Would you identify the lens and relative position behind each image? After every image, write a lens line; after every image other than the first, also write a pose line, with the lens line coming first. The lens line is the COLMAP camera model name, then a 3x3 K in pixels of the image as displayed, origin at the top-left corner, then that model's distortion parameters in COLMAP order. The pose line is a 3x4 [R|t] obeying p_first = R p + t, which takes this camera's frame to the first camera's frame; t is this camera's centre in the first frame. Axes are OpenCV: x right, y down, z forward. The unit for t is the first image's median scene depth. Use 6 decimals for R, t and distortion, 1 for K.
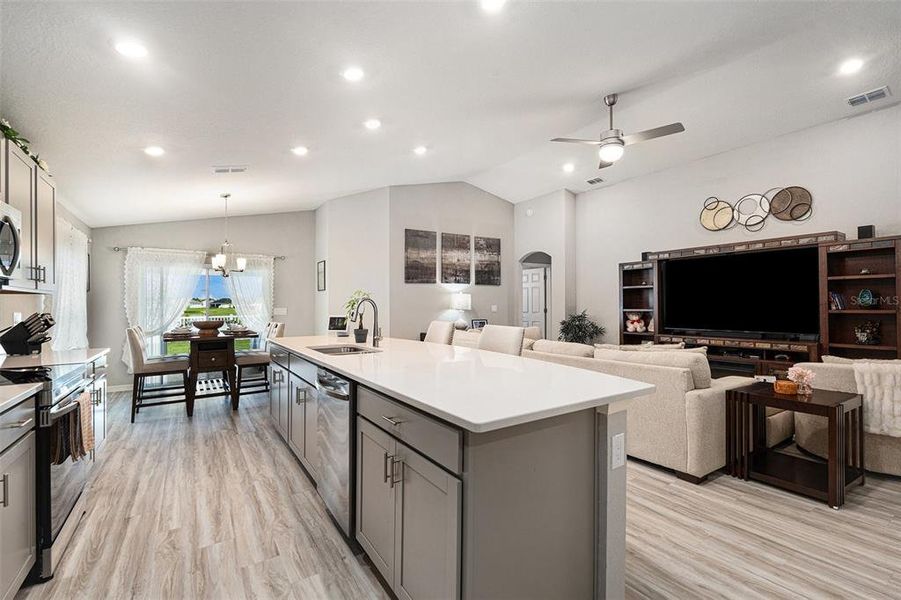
lens RADIAL K [[399.4, 0, 447.7], [0, 399.4, 303.1], [0, 0, 1]] dist [-0.010213, 0.001062]
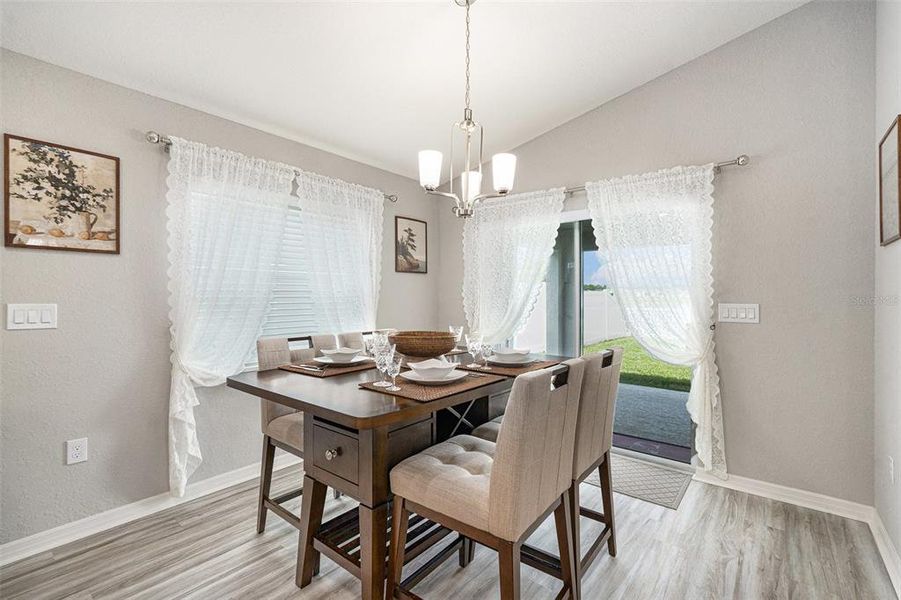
lens RADIAL K [[399.4, 0, 462.1], [0, 399.4, 302.1], [0, 0, 1]] dist [-0.010213, 0.001062]
pose [[0.309395, 0.020616, -0.950710, -0.235038], [0.000352, 0.999762, 0.021795, 0.005595], [0.950933, -0.007078, 0.309315, 1.003597]]
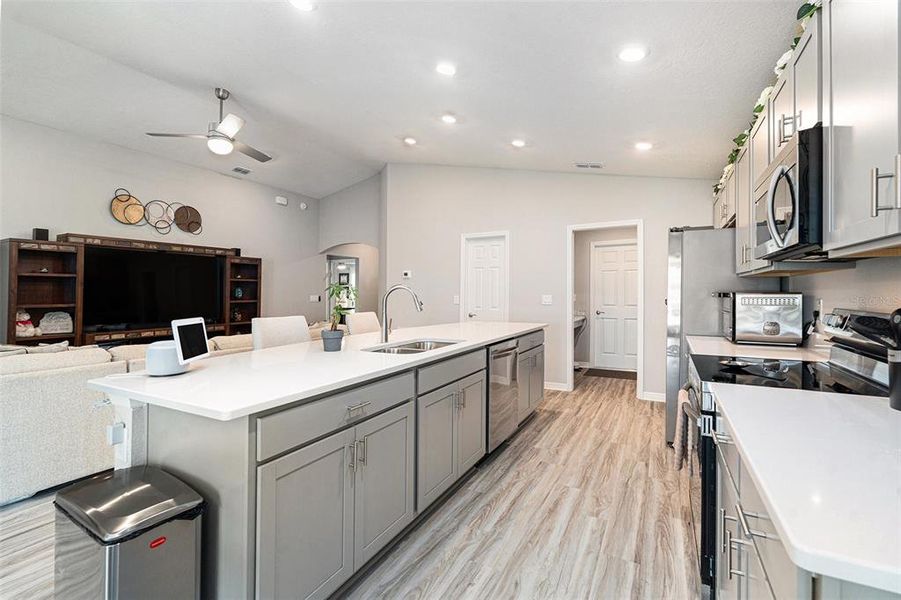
lens RADIAL K [[399.4, 0, 445.8], [0, 399.4, 302.3], [0, 0, 1]] dist [-0.010213, 0.001062]
pose [[-0.475614, -0.009093, 0.879607, -0.669238], [0.007961, 0.999861, 0.014640, 0.008279], [-0.879618, 0.013965, -0.475476, 0.864733]]
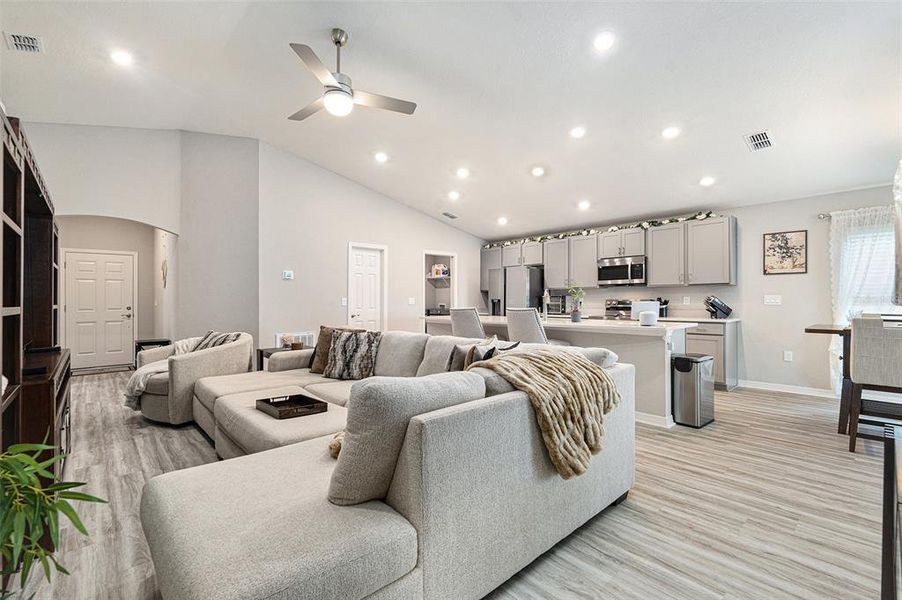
lens RADIAL K [[399.9, 0, 450.9], [0, 399.9, 302.1], [0, 0, 1]] dist [-0.010213, 0.001062]
pose [[-0.985844, 0.011010, -0.167304, 0.288150], [0.011062, 0.999939, 0.000617, 0.023845], [0.167300, -0.001242, -0.985905, 1.633920]]
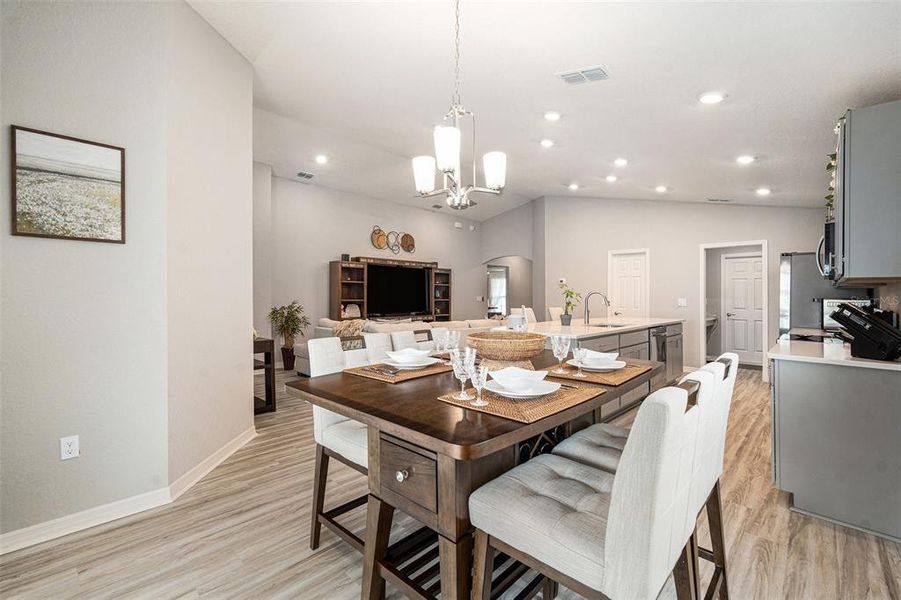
lens RADIAL K [[399.4, 0, 449.5], [0, 399.4, 289.9], [0, 0, 1]] dist [-0.010213, 0.001062]
pose [[-0.238029, 0.019767, 0.971057, -1.015449], [-0.007036, 0.999732, -0.022075, 0.013222], [-0.971233, -0.012087, -0.237826, 1.241822]]
